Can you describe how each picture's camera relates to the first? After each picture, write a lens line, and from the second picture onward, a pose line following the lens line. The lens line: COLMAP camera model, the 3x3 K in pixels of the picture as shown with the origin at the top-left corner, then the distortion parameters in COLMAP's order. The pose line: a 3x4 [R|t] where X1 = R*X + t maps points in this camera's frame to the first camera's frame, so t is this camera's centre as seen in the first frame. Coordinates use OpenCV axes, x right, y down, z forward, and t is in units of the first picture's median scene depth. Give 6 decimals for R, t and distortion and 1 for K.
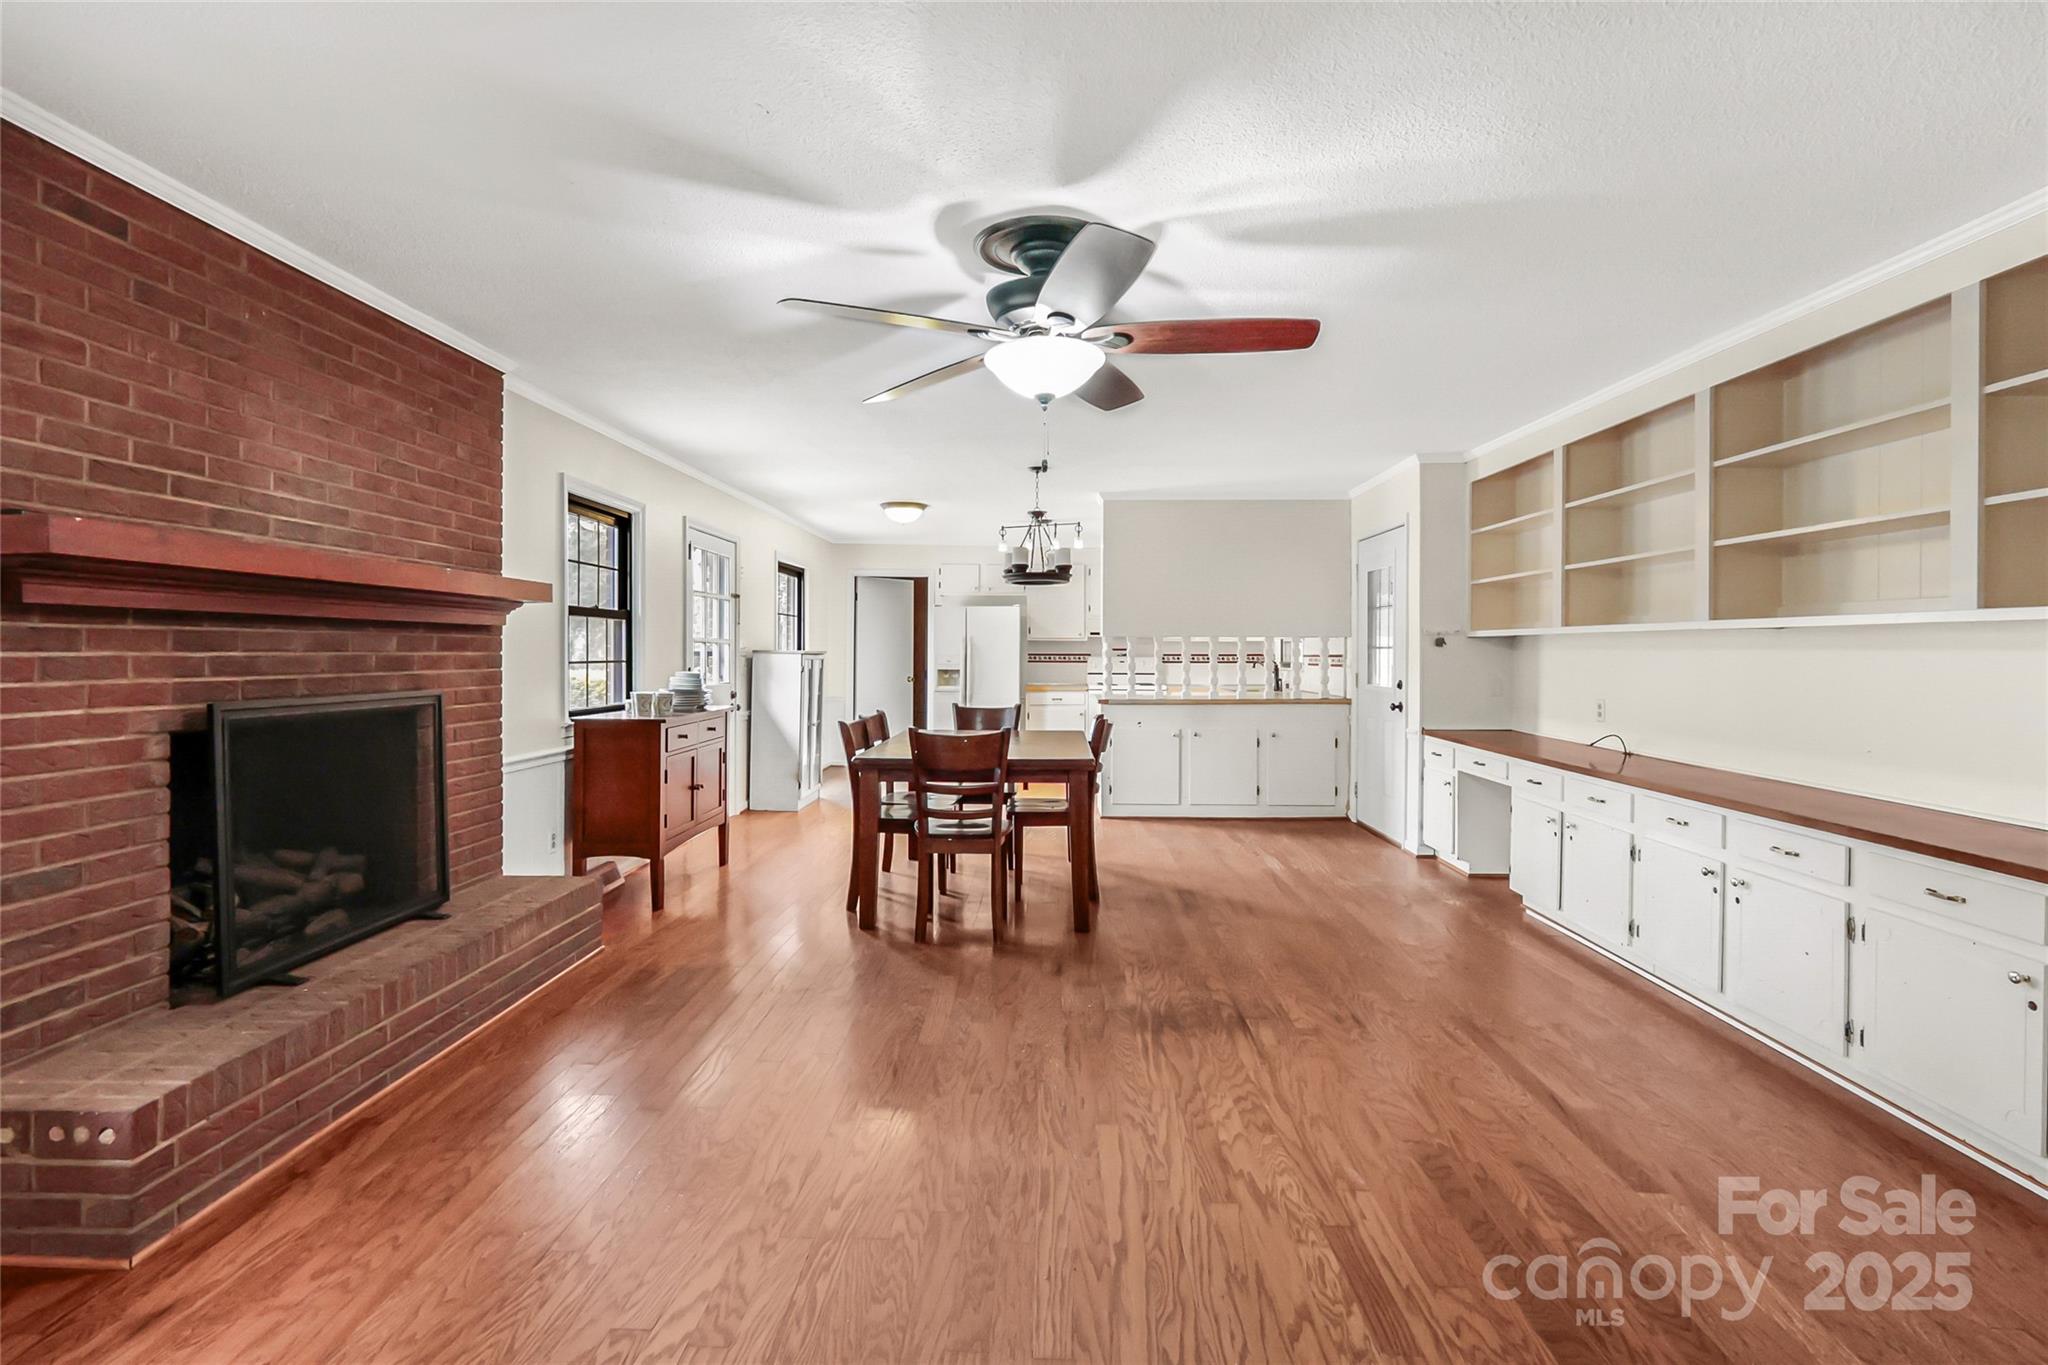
lens RADIAL K [[969.6, 0, 1025.1], [0, 969.6, 652.5], [0, 0, 1]] dist [-0.002995, -0.000008]
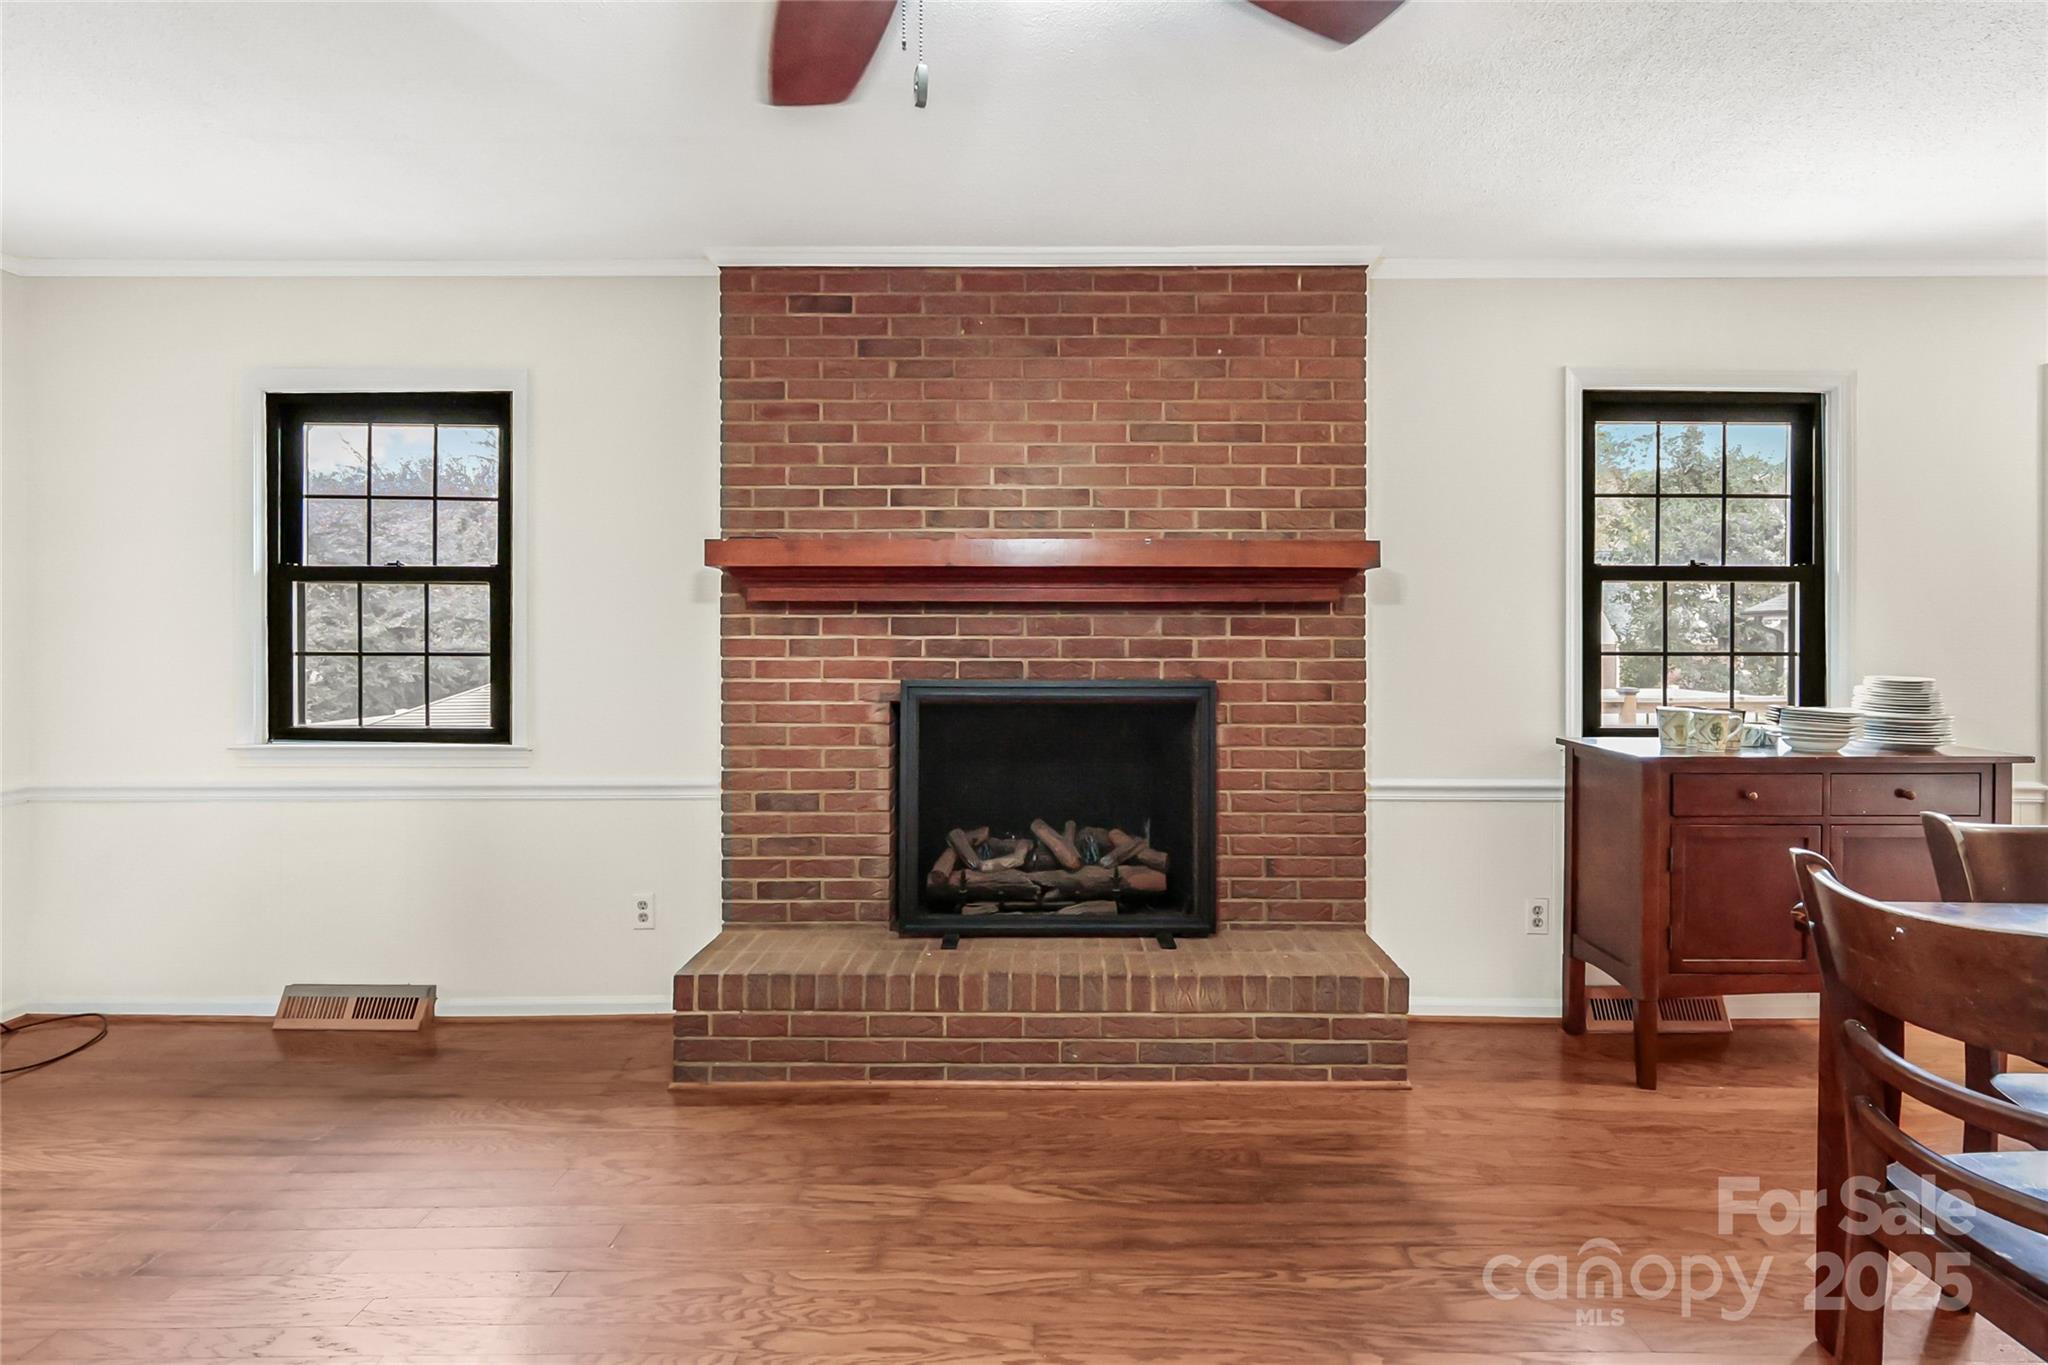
lens RADIAL K [[1049.1, 0, 1023.6], [0, 1049.1, 635.1], [0, 0, 1]] dist [-0.000190, 0.000400]
pose [[0.016506, 0.001931, -0.999862, 0.414709], [-0.001773, 0.999997, 0.001902, -0.003762], [0.999862, 0.001741, 0.016510, 1.099037]]
